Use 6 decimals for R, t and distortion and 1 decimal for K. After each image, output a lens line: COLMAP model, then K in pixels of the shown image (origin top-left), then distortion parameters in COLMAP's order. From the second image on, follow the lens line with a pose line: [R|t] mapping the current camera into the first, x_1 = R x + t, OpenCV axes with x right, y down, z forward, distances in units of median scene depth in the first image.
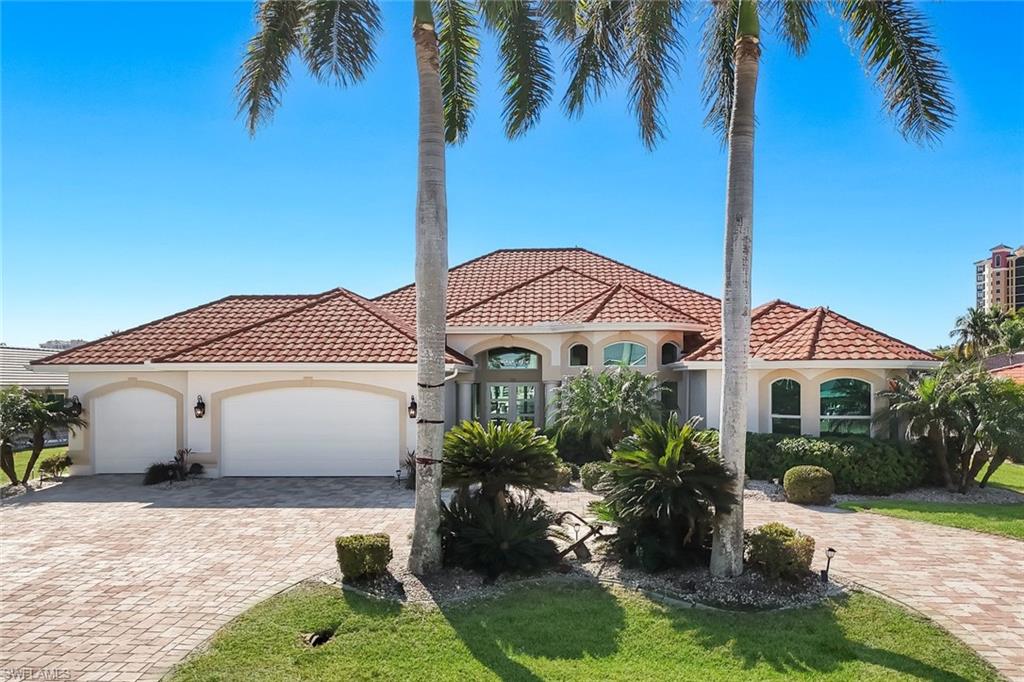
lens RADIAL K [[757.8, 0, 510.0], [0, 757.8, 371.5], [0, 0, 1]] dist [0.032548, -0.006100]
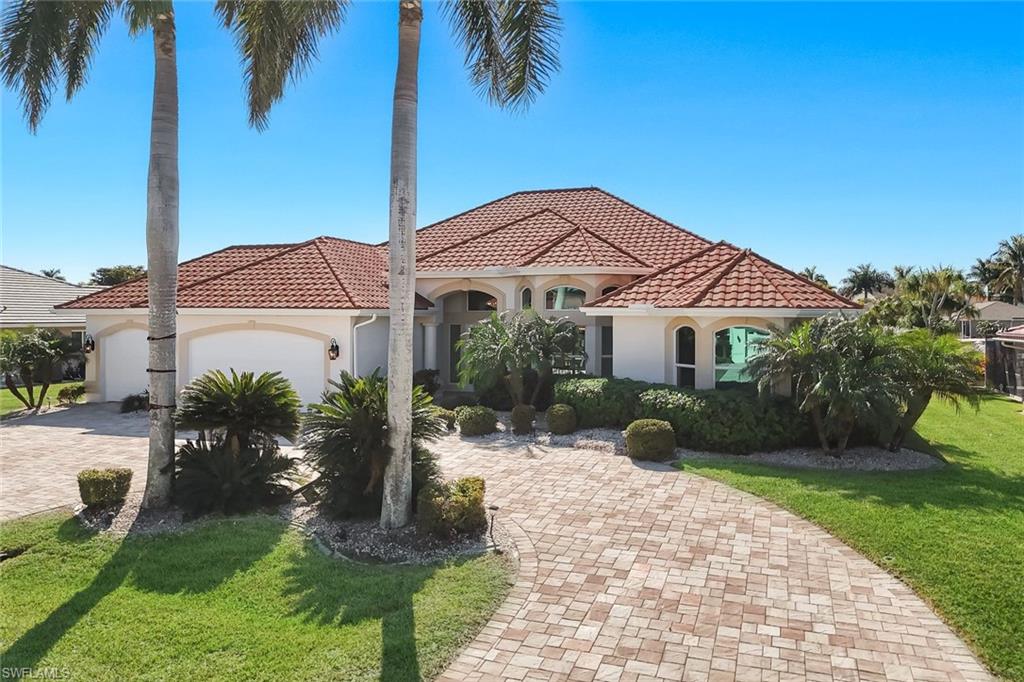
lens RADIAL K [[753.4, 0, 511.3], [0, 753.4, 302.1], [0, 0, 1]] dist [0.071487, -0.071886]
pose [[0.966705, 0.000431, -0.255893, 0.451637], [-0.000598, 1.000000, -0.000574, -0.022813], [0.255893, 0.000708, 0.966705, 0.031675]]
